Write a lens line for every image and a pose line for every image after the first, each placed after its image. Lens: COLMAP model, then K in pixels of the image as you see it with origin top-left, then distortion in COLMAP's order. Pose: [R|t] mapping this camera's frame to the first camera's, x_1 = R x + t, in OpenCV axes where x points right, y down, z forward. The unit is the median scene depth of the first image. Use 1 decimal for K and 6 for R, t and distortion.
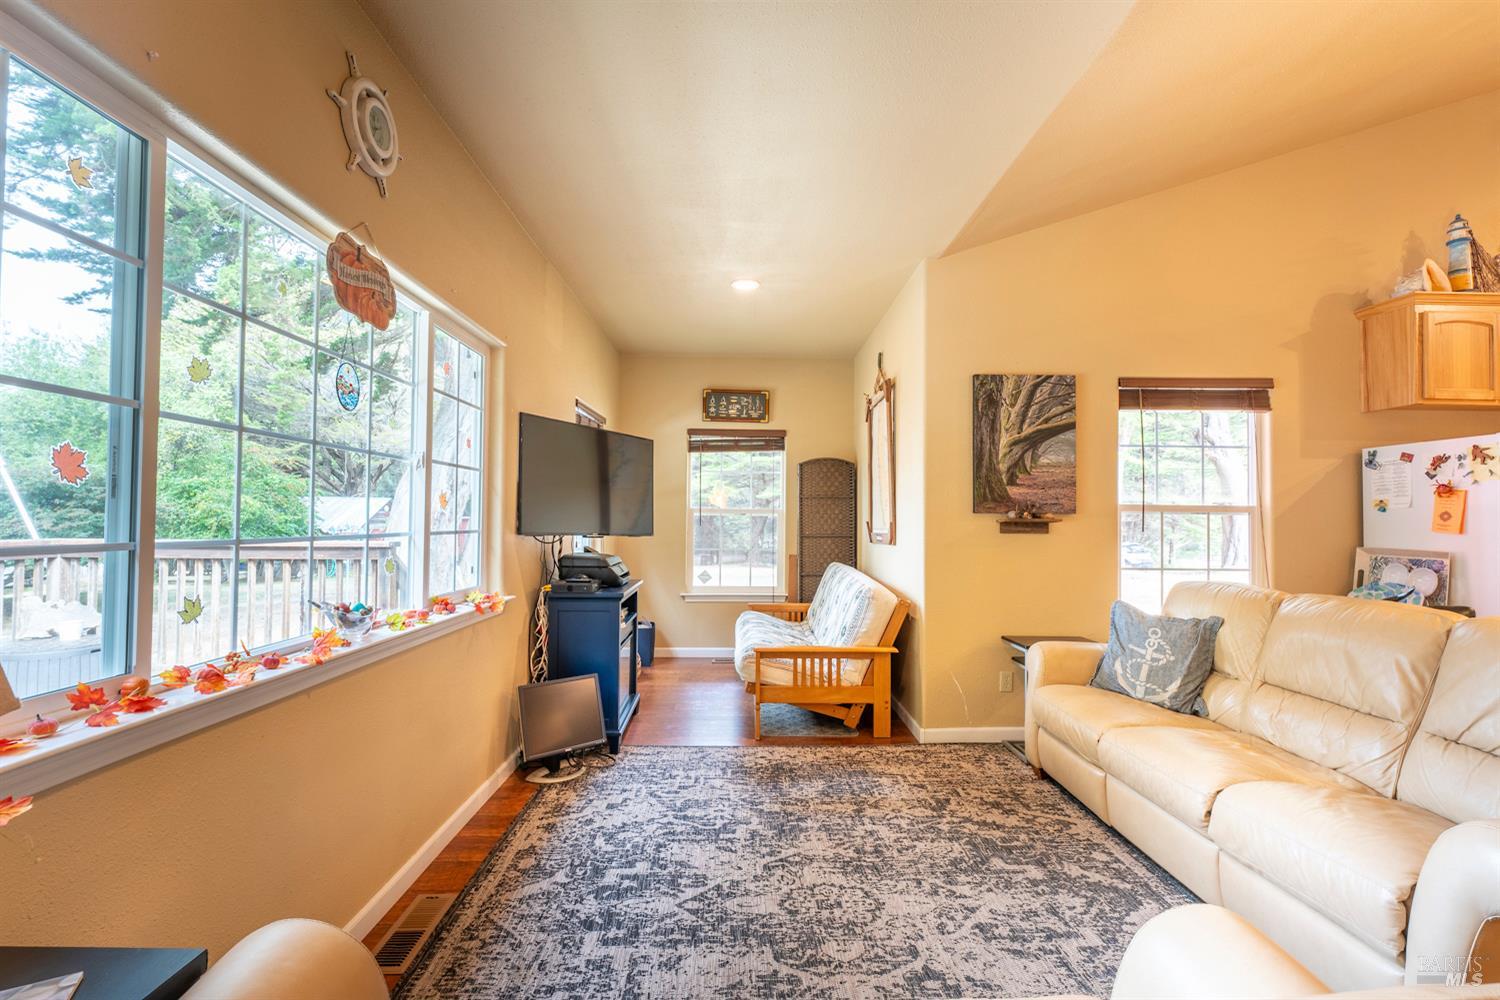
lens RADIAL K [[675.5, 0, 741.2], [0, 675.5, 502.3], [0, 0, 1]] dist [-0.002915, -0.001116]
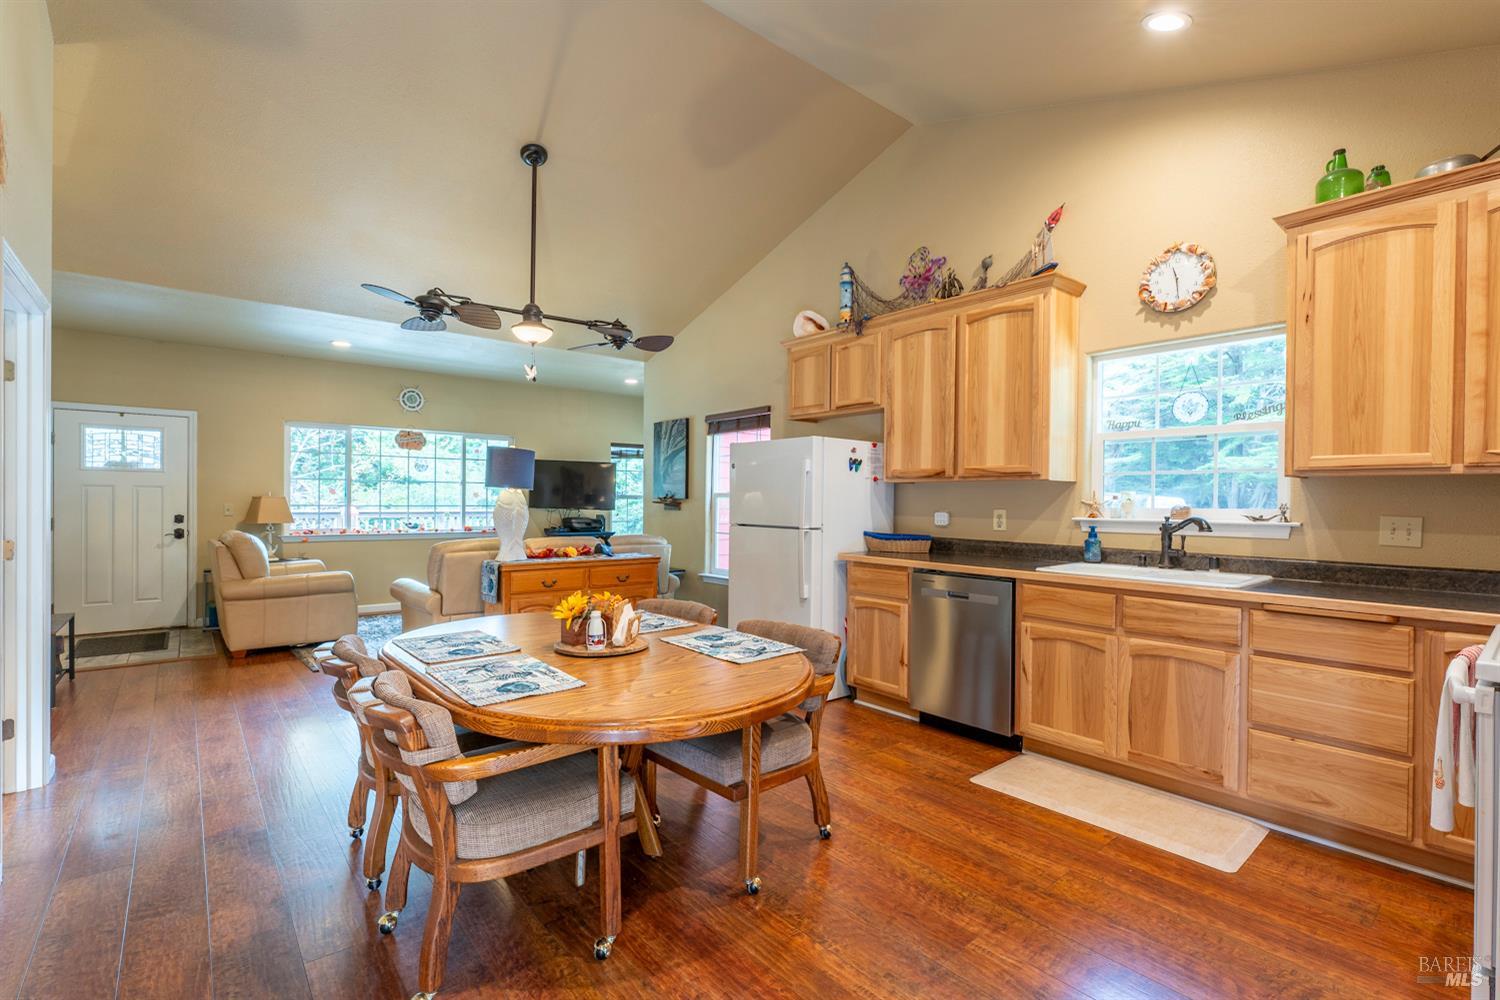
lens RADIAL K [[675.5, 0, 740.7], [0, 675.5, 502.1], [0, 0, 1]] dist [-0.002915, -0.001116]
pose [[0.616437, 0.001062, -0.787404, 1.996114], [0.015579, 0.999787, 0.013545, 0.004919], [0.787250, -0.020617, 0.616289, 0.046759]]
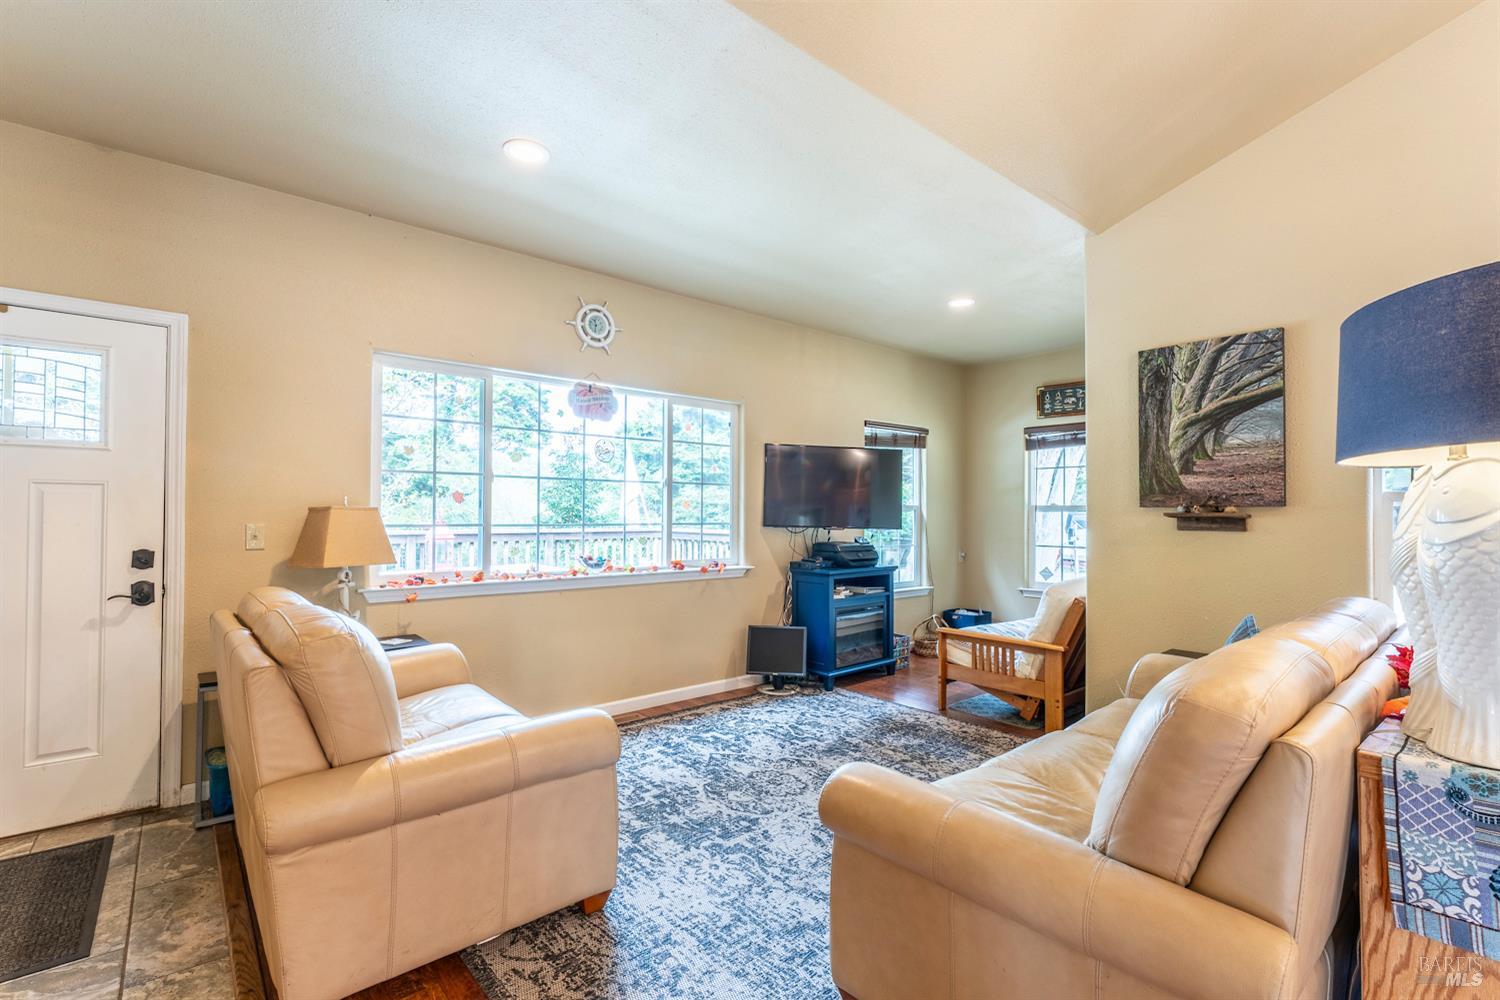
lens RADIAL K [[675.5, 0, 737.7], [0, 675.5, 502.1], [0, 0, 1]] dist [-0.002915, -0.001116]
pose [[0.620141, -0.019858, -0.784239, 0.731793], [0.020816, 0.999744, -0.008854, 0.006164], [0.784214, -0.010834, 0.620396, 0.031243]]
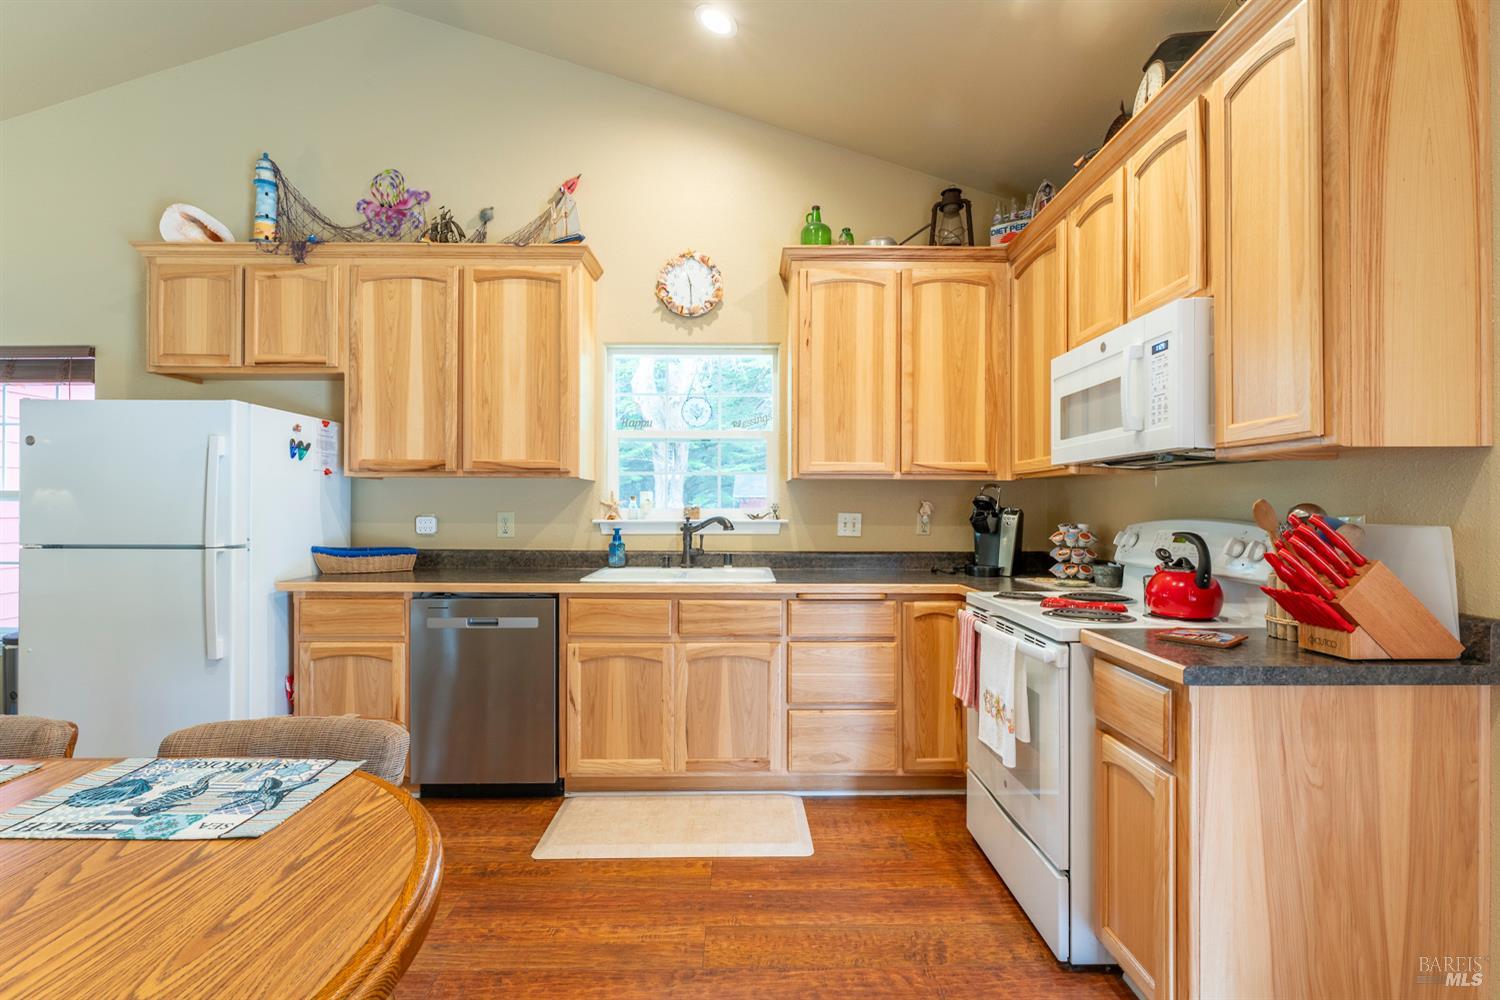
lens RADIAL K [[675.5, 0, 742.2], [0, 675.5, 506.5], [0, 0, 1]] dist [-0.002915, -0.001116]
pose [[0.999878, -0.004967, -0.014815, 1.844130], [0.005308, 0.999720, 0.023058, 0.008256], [0.014697, -0.023134, 0.999624, 0.096964]]
